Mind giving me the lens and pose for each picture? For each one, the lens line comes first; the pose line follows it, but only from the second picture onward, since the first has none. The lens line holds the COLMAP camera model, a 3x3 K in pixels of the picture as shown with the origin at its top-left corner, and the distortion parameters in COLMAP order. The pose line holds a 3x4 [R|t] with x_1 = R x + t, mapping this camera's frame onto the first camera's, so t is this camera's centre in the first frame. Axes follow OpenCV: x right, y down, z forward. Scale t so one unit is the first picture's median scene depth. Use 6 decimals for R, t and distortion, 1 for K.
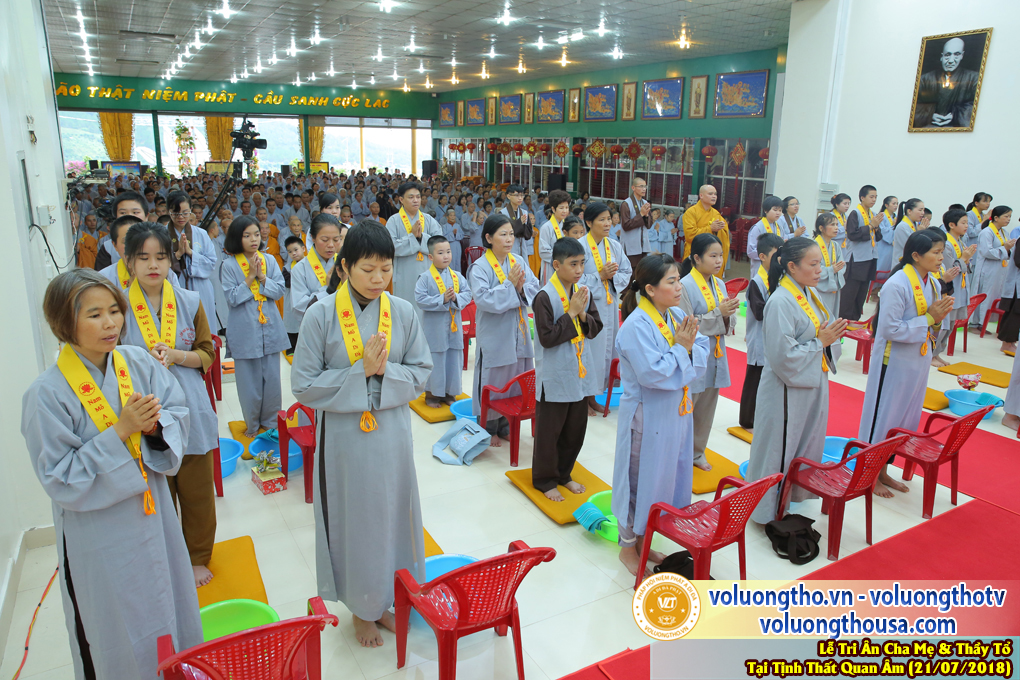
lens RADIAL K [[696.5, 0, 514.8], [0, 696.5, 342.1], [0, 0, 1]] dist [-0.085471, 0.065753]
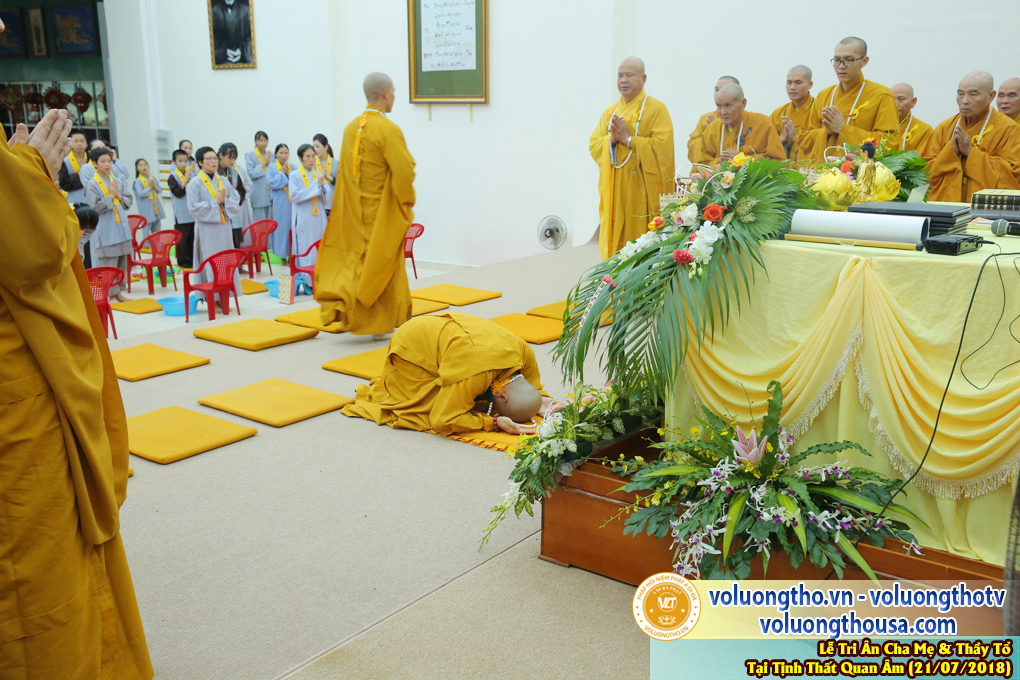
lens RADIAL K [[1016.4, 0, 514.2], [0, 1016.4, 342.2], [0, 0, 1]] dist [0.003279, 0.000000]
pose [[0.926321, -0.119645, 0.357232, 0.440003], [0.130435, 0.991438, -0.006170, 0.121631], [-0.353435, 0.052311, 0.933995, -0.423357]]
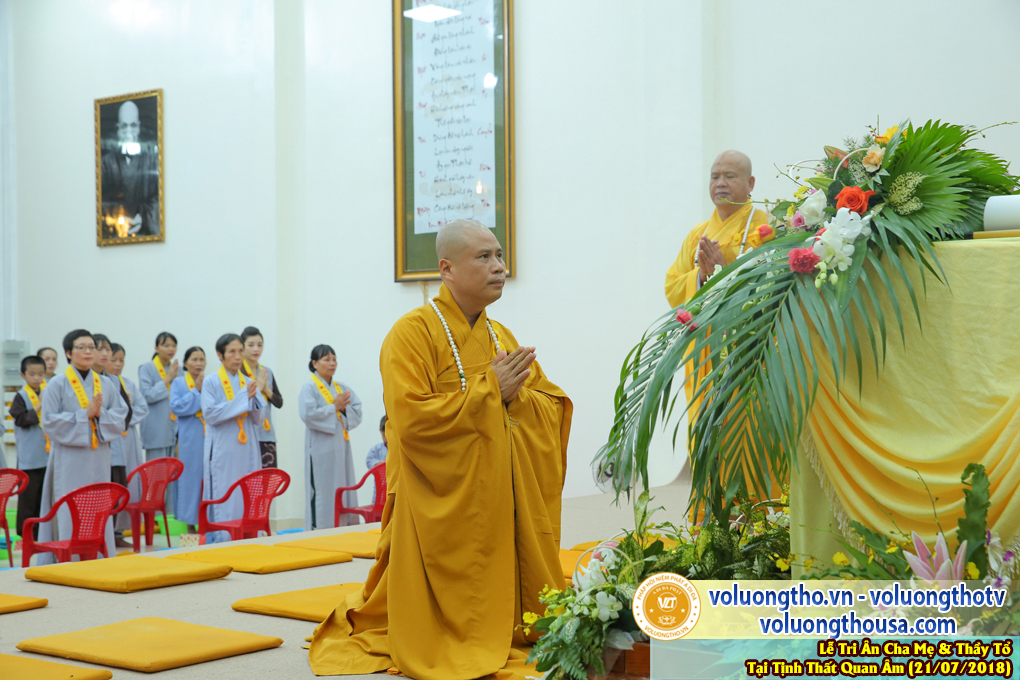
lens RADIAL K [[1585.5, 0, 516.2], [0, 1585.5, 329.4], [0, 0, 1]] dist [0.156292, 0.000000]
pose [[0.936466, -0.036274, 0.348877, 0.445958], [0.130983, 0.958850, -0.251894, 0.175986], [-0.325383, 0.281587, 0.902682, -0.403149]]
